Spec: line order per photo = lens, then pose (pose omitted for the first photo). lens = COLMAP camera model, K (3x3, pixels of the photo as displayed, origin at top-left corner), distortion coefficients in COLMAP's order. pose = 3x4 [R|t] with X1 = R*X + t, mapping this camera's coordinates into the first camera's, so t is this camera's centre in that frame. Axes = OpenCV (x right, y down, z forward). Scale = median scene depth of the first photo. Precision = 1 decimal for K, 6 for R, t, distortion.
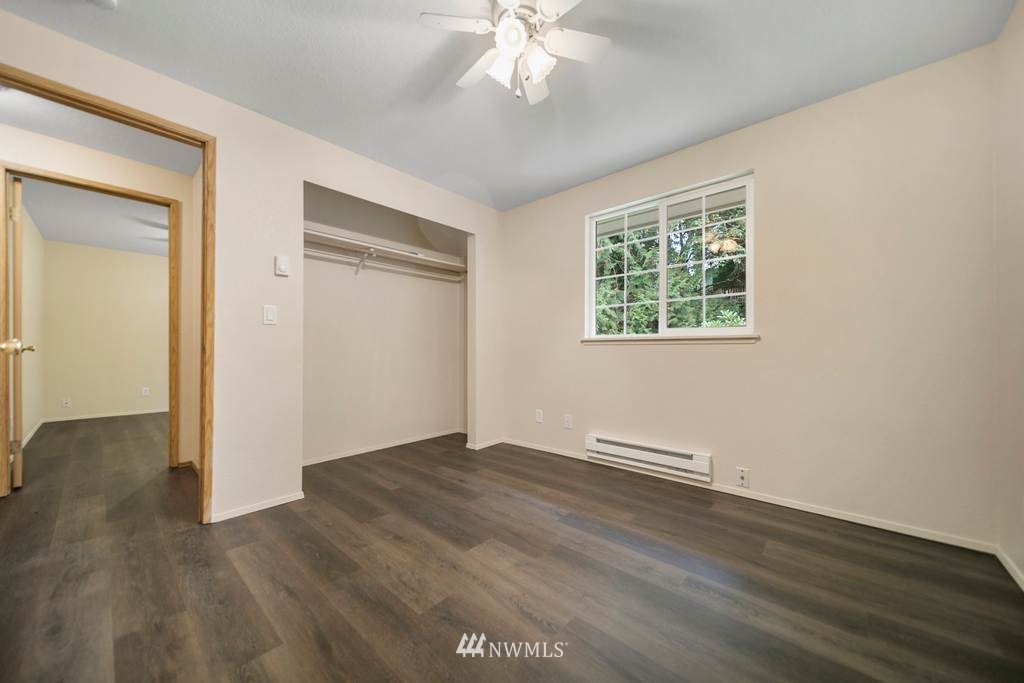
lens RADIAL K [[366.7, 0, 512.1], [0, 366.7, 352.3], [0, 0, 1]] dist [-0.000139, -0.000067]
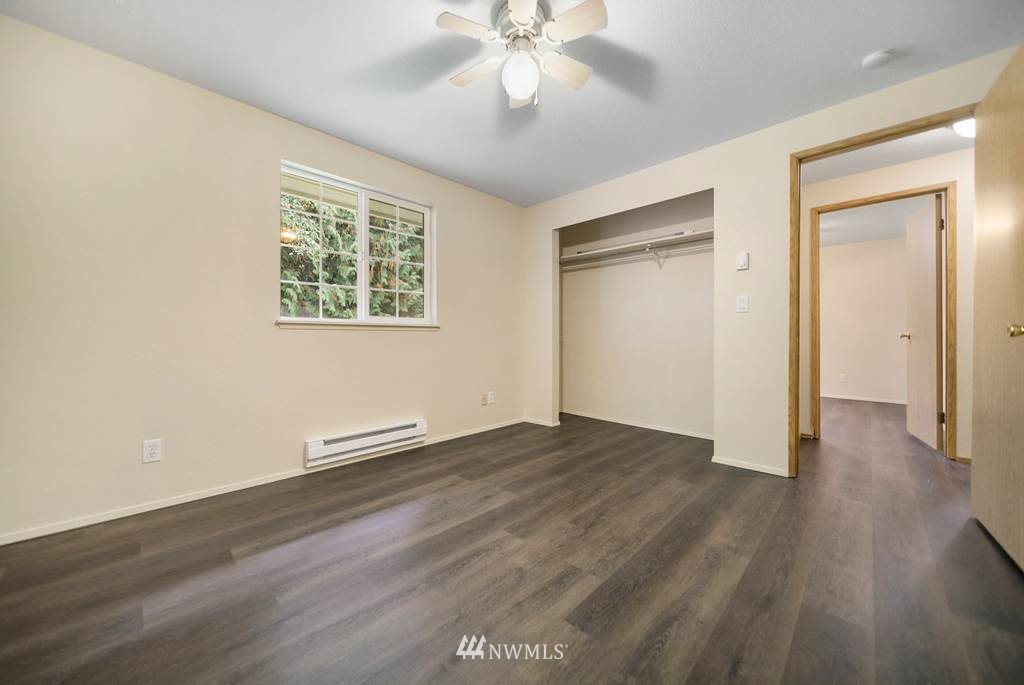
lens RADIAL K [[364.4, 0, 510.4], [0, 364.4, 341.1], [0, 0, 1]] dist [0.002283, 0.000231]
pose [[0.057974, -0.009032, 0.998277, -0.598718], [0.007679, 0.999934, 0.008601, 0.002929], [-0.998289, 0.007167, 0.058039, 0.544833]]
